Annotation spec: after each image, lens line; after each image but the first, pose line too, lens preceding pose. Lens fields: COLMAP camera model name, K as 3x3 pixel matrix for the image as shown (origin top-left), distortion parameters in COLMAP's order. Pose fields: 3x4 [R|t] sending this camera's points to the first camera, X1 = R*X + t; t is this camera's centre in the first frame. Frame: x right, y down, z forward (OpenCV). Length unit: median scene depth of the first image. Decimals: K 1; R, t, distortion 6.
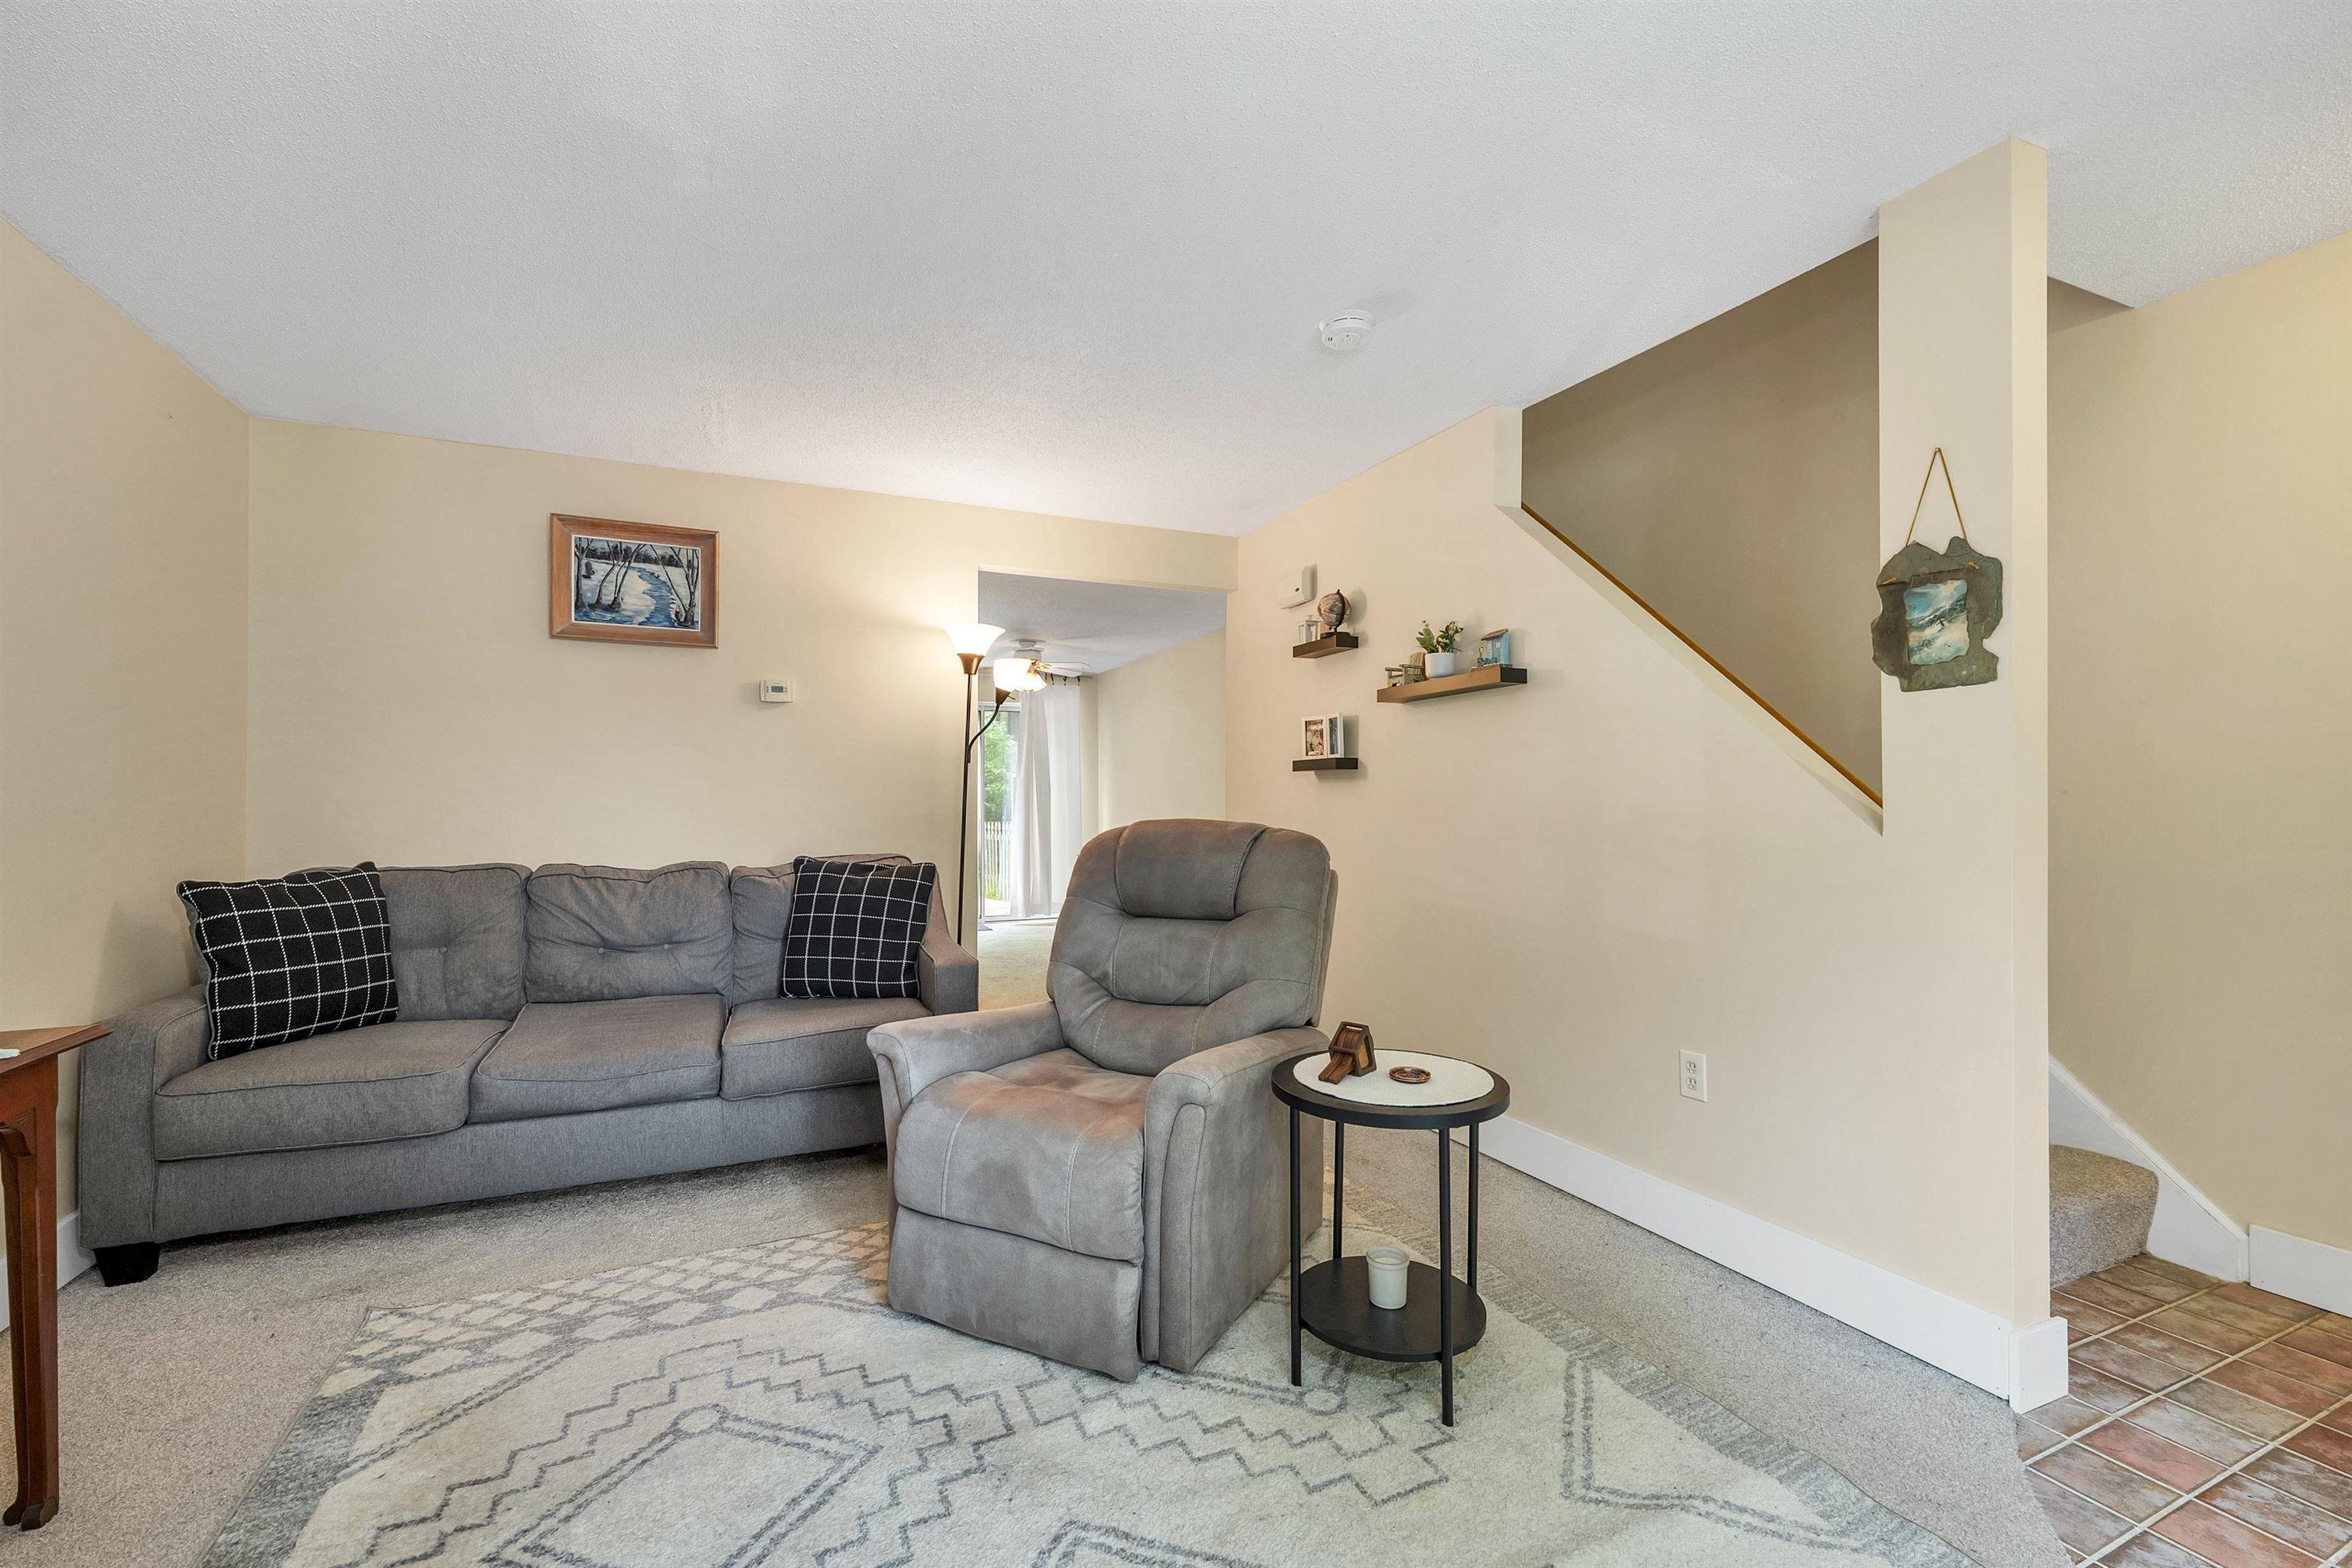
lens RADIAL K [[978.9, 0, 1181.8], [0, 978.9, 810.2], [0, 0, 1]] dist [0.001727, 0.000105]
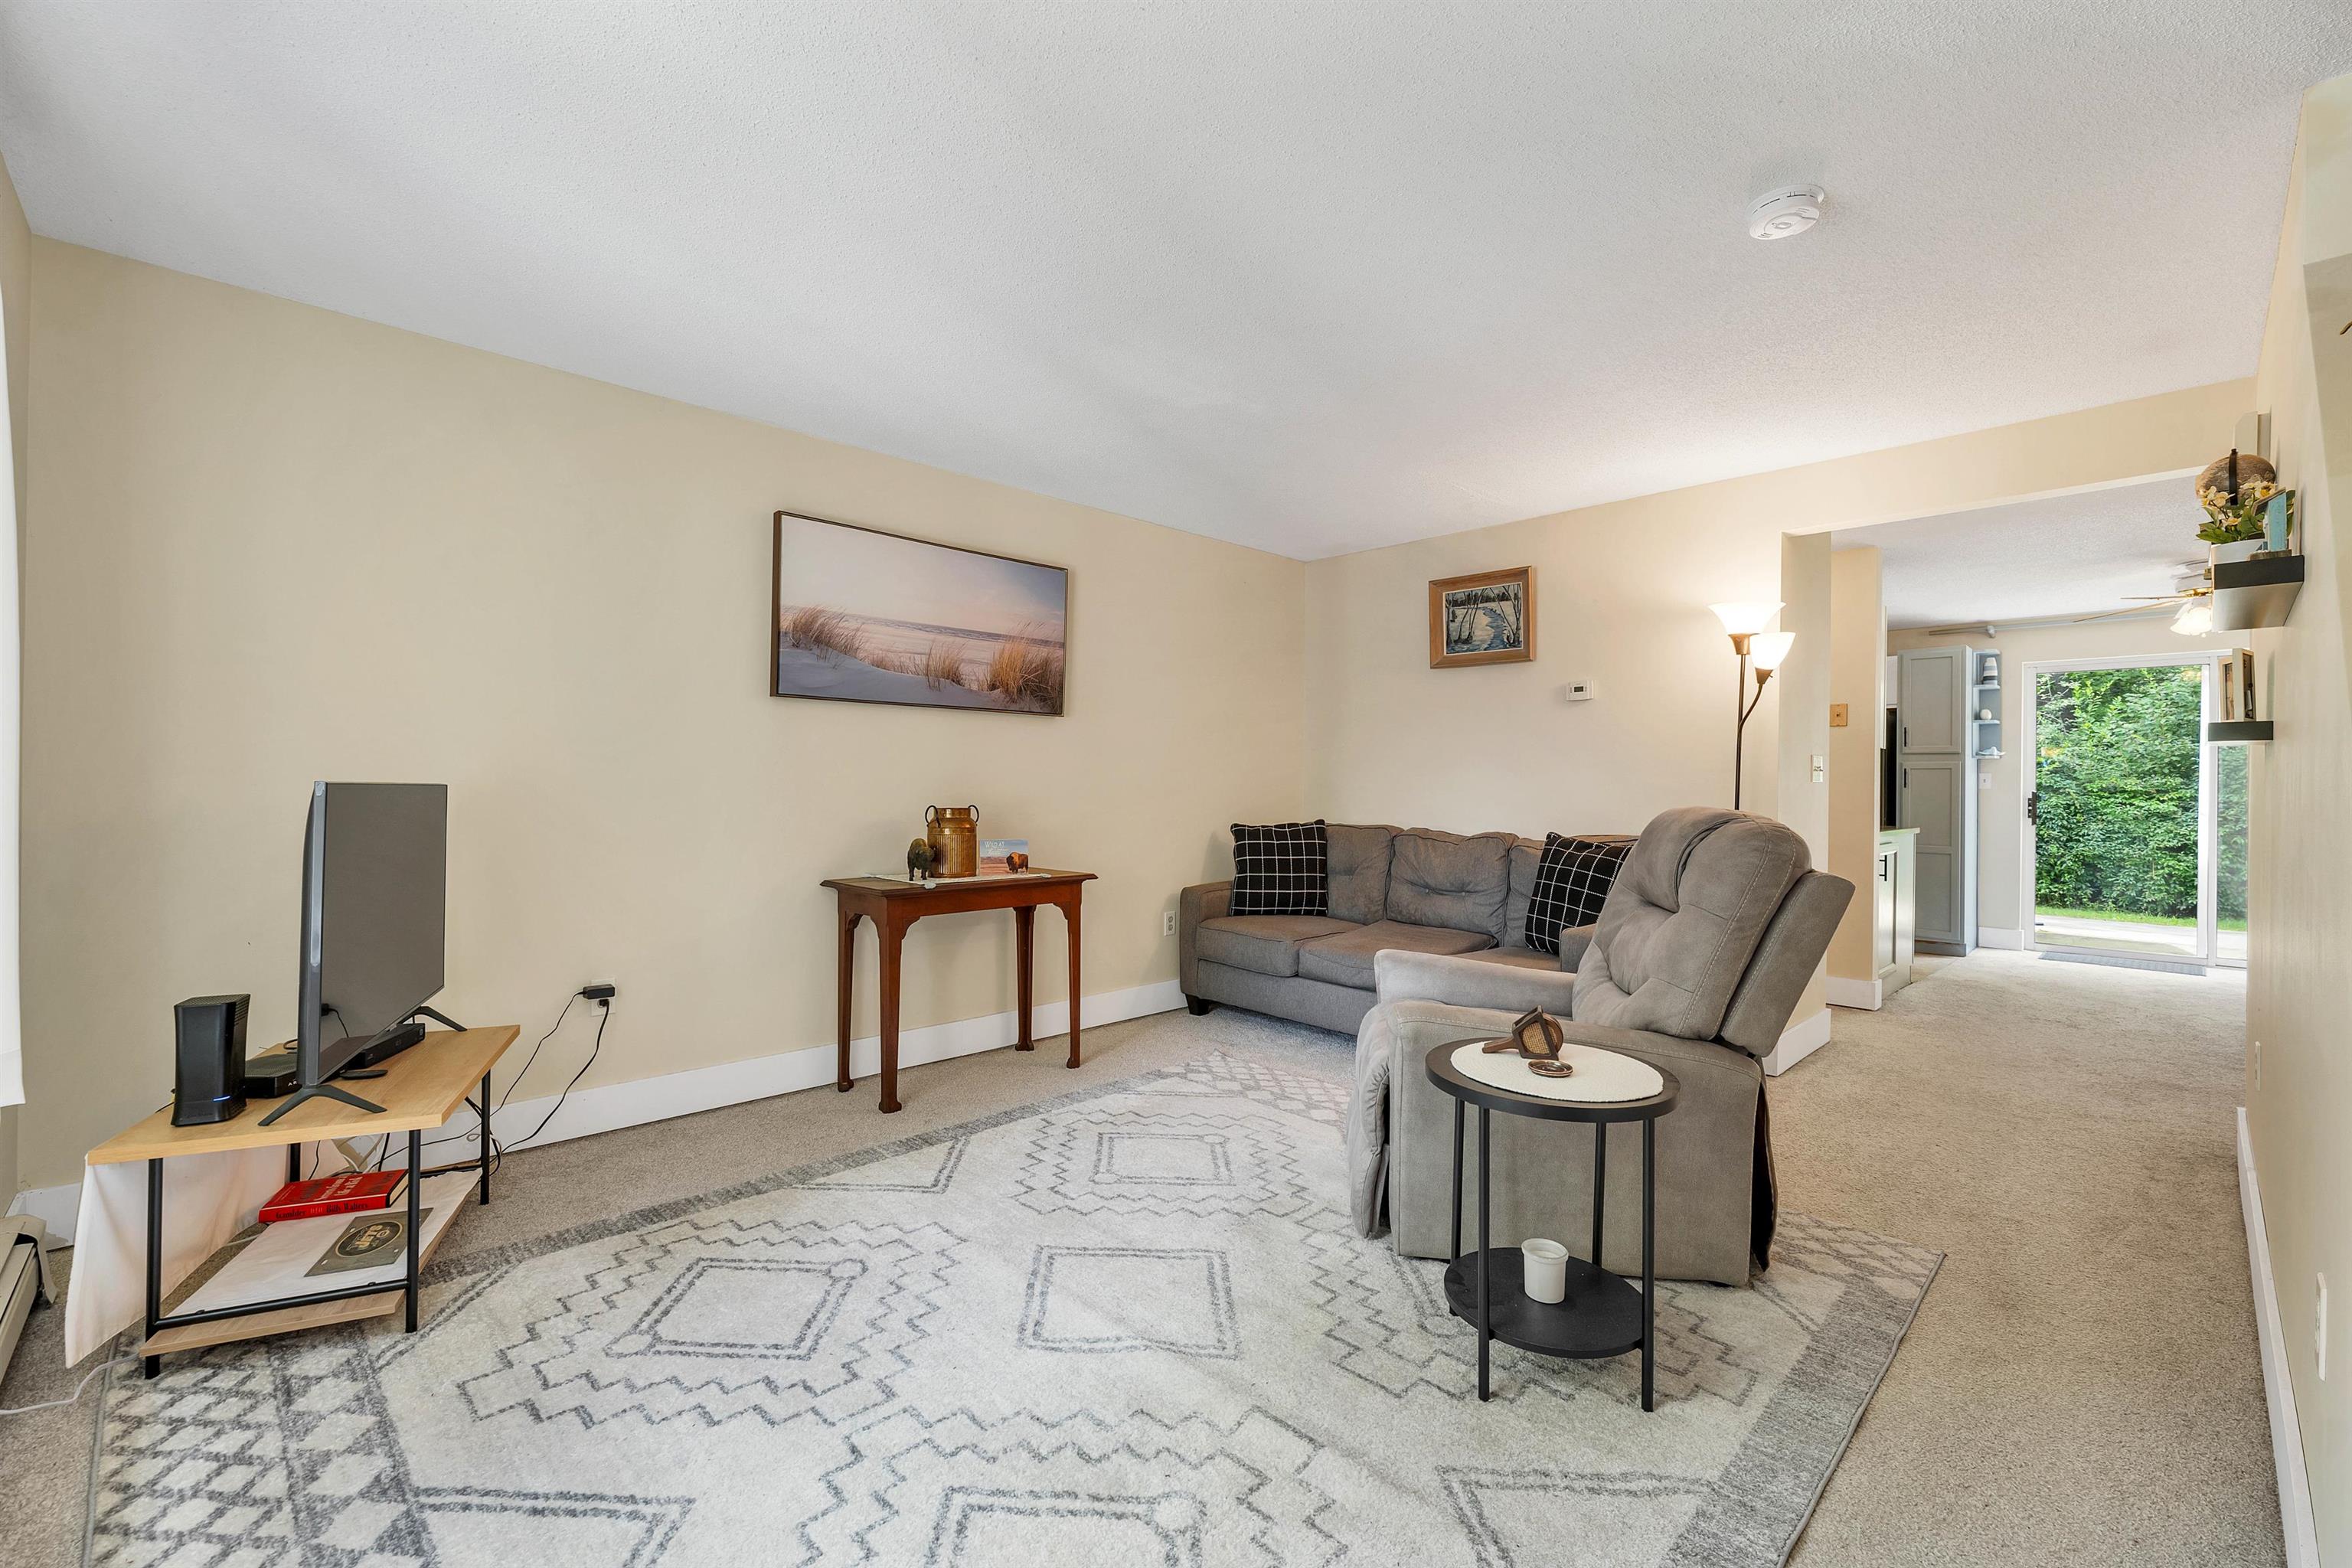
lens RADIAL K [[978.9, 0, 1181.8], [0, 978.9, 810.2], [0, 0, 1]] dist [0.001727, 0.000105]
pose [[0.336981, 0.031651, -0.940979, 0.656734], [-0.019681, 0.999453, 0.026570, -0.002472], [0.941306, 0.009566, 0.337420, 0.212065]]
